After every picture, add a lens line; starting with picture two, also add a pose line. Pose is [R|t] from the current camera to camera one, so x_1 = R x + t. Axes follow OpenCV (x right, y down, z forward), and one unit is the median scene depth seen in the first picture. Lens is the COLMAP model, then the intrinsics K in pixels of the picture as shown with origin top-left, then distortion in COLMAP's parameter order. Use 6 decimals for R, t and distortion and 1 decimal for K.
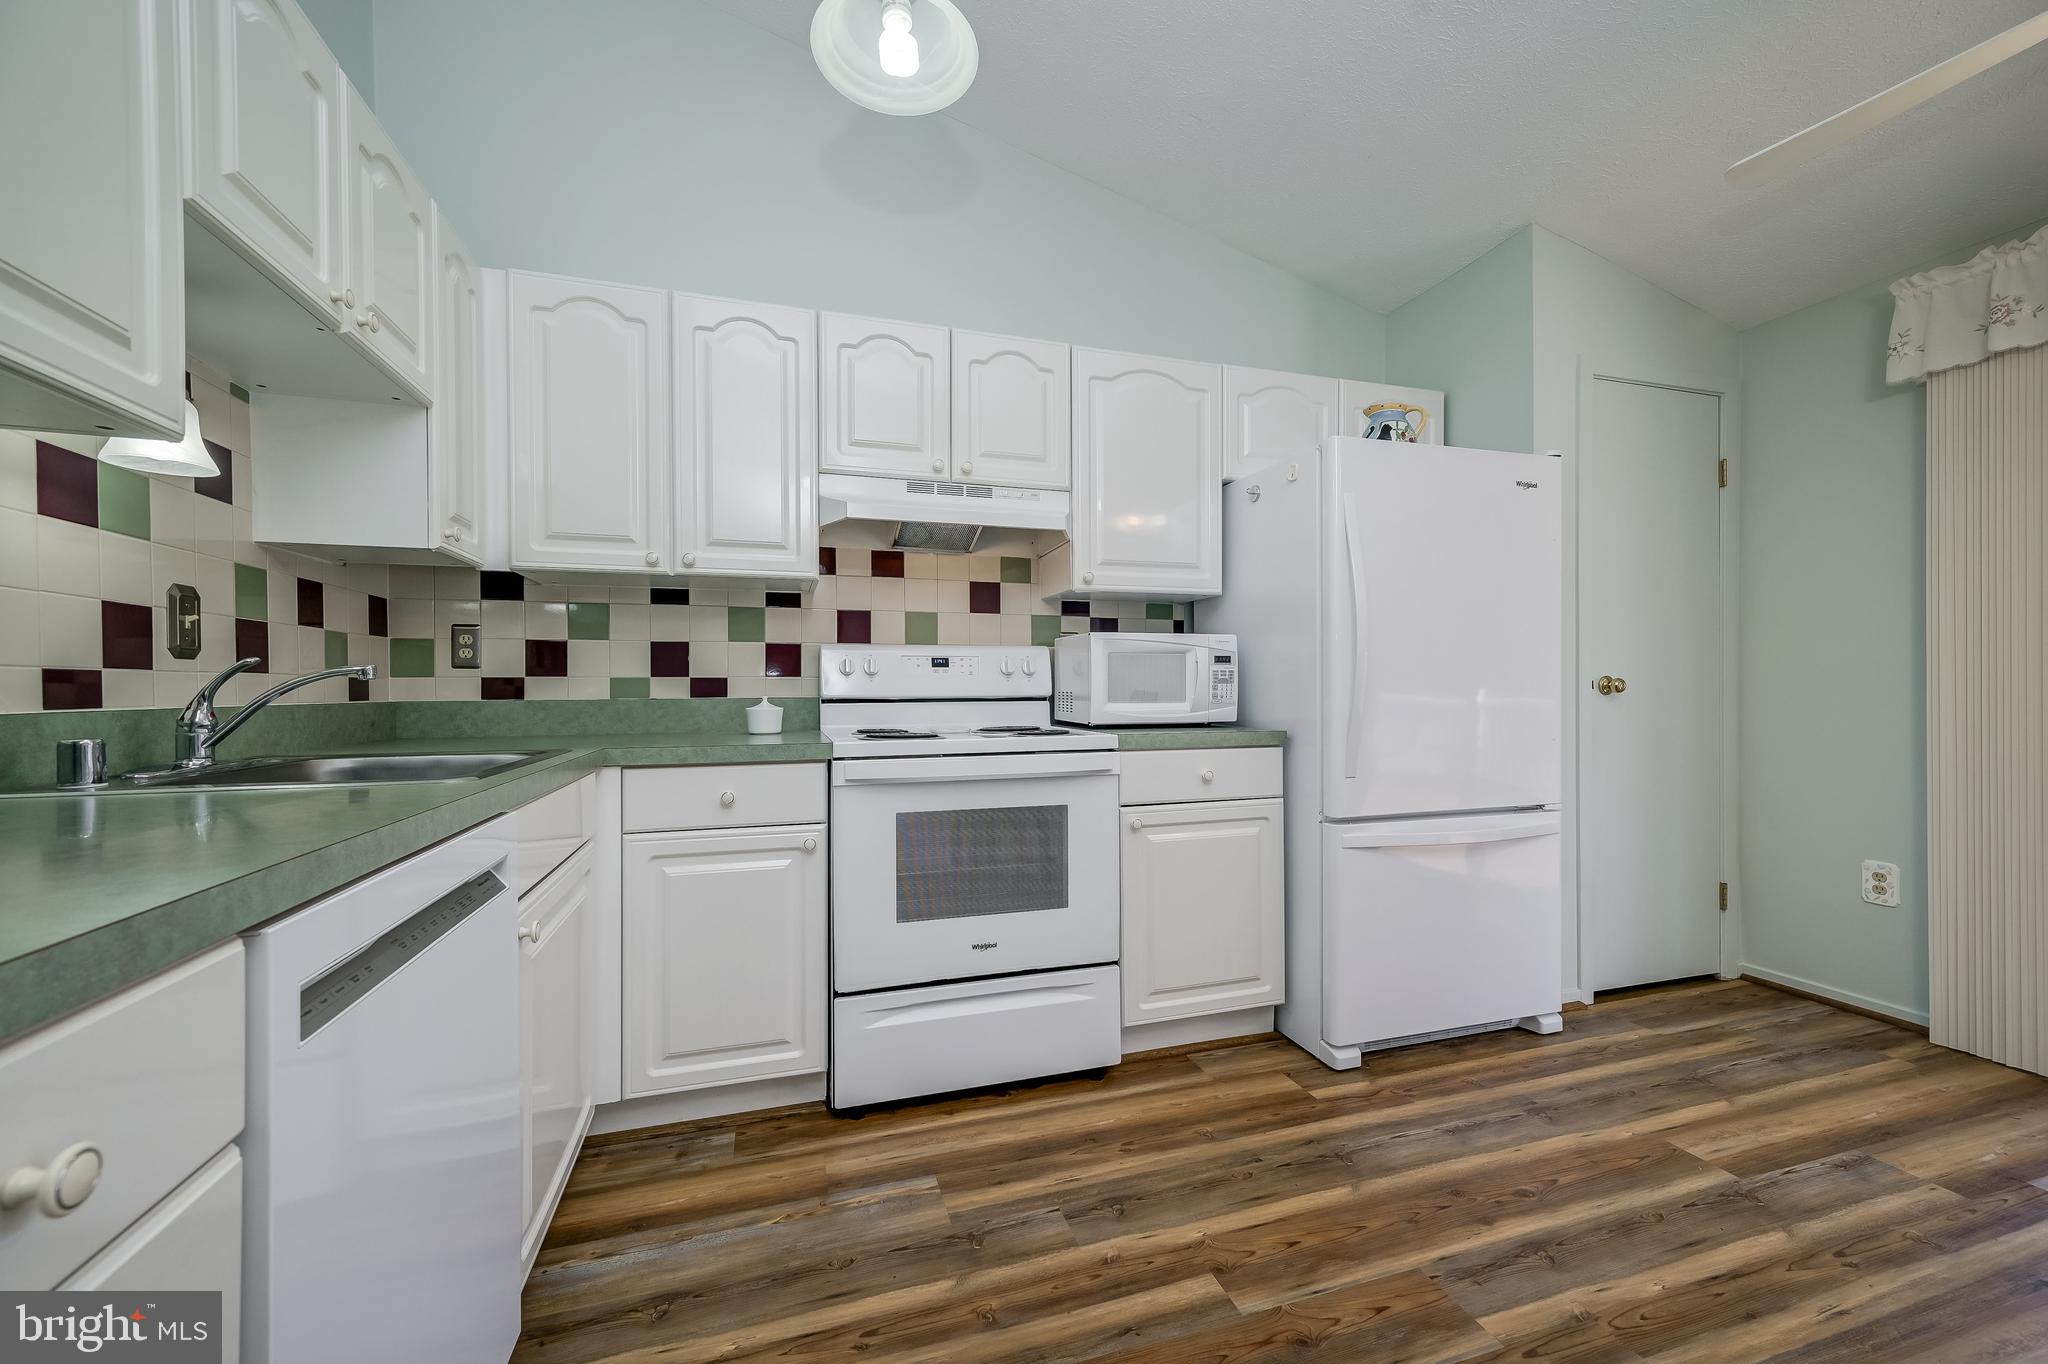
lens RADIAL K [[804.5, 0, 1021.0], [0, 804.5, 690.6], [0, 0, 1]] dist [-0.001220, -0.000152]
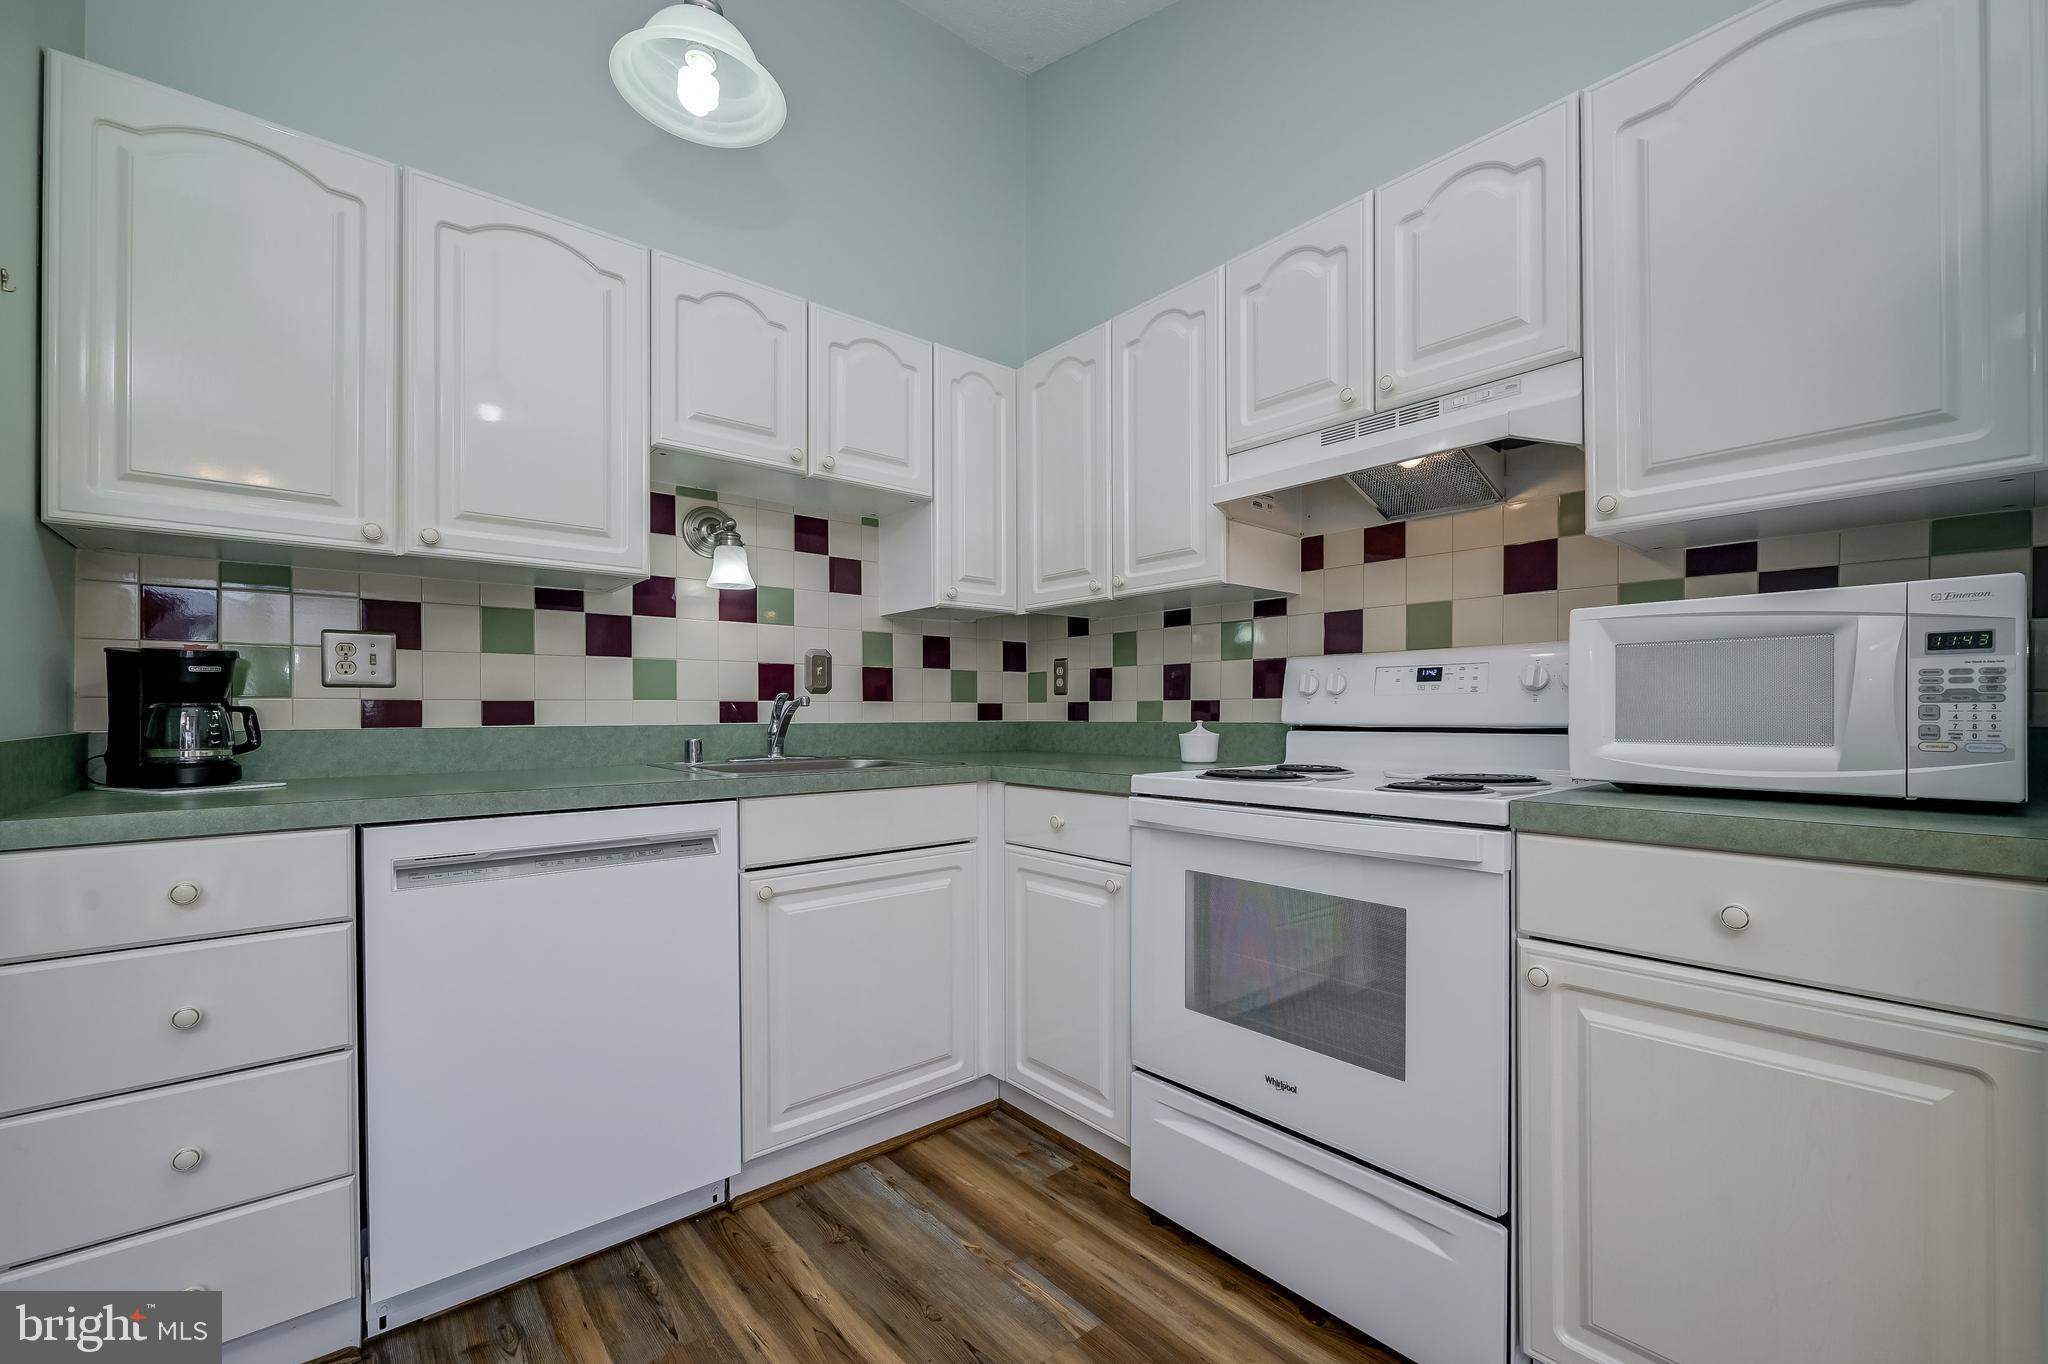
lens RADIAL K [[841.1, 0, 1025.4], [0, 841.1, 716.0], [0, 0, 1]] dist [-0.015280, -0.000044]
pose [[0.399072, 0.006949, -0.916893, 0.466505], [-0.001858, 0.999975, 0.006770, -0.004235], [0.916918, -0.000998, 0.399075, 0.452328]]
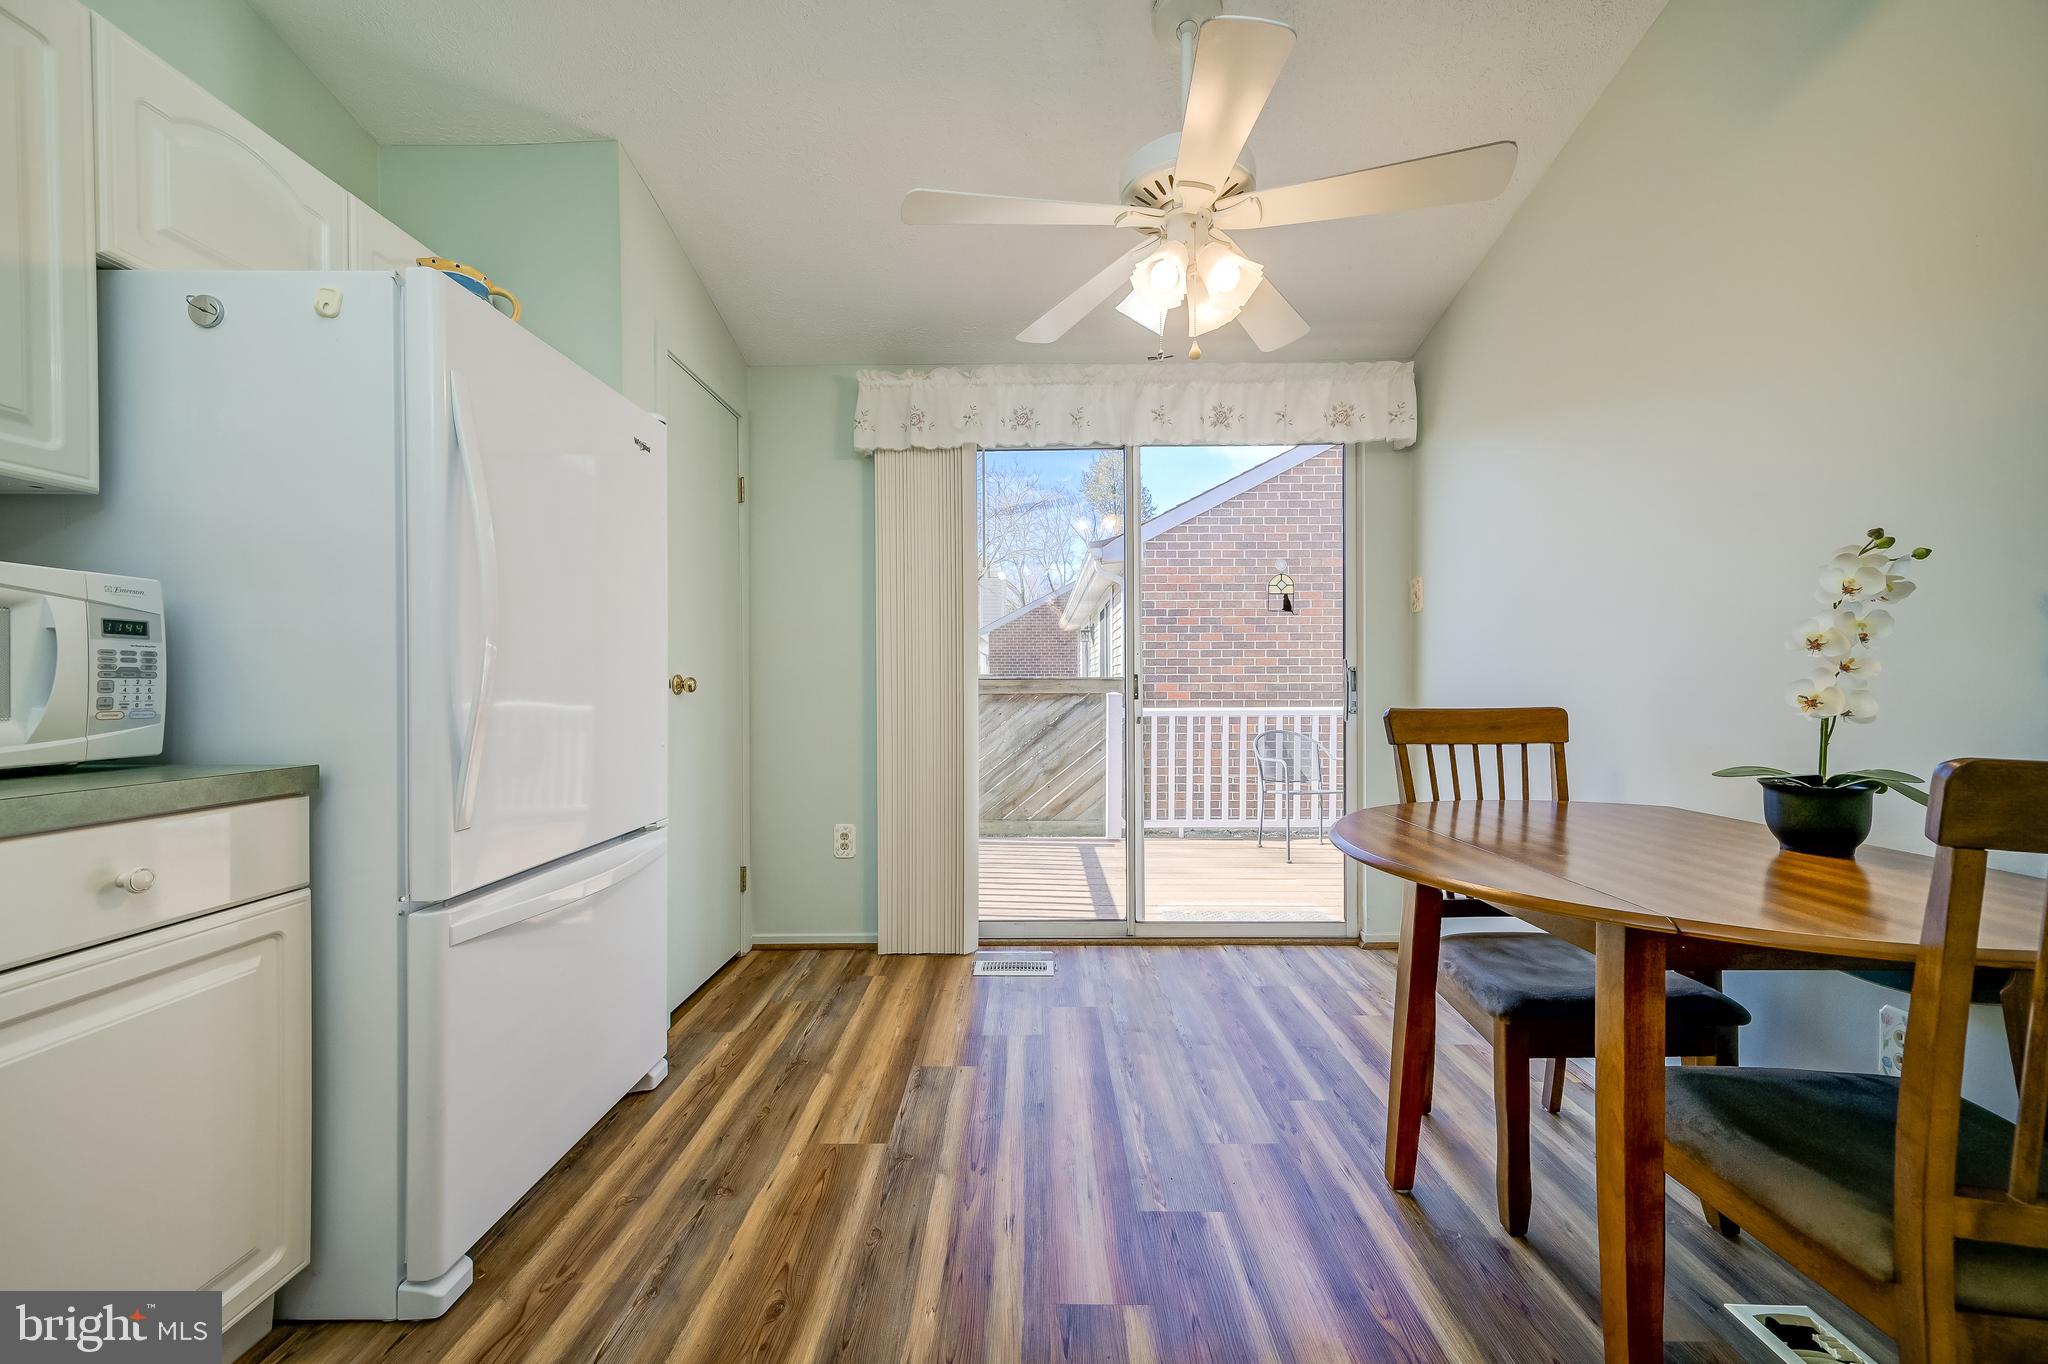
lens RADIAL K [[797.0, 0, 1027.5], [0, 797.0, 688.1], [0, 0, 1]] dist [0.008942, -0.000184]
pose [[0.299716, -0.001658, 0.954027, -0.048760], [0.005688, 0.999984, -0.000050, 0.000216], [-0.954011, 0.005442, 0.299721, 0.368879]]
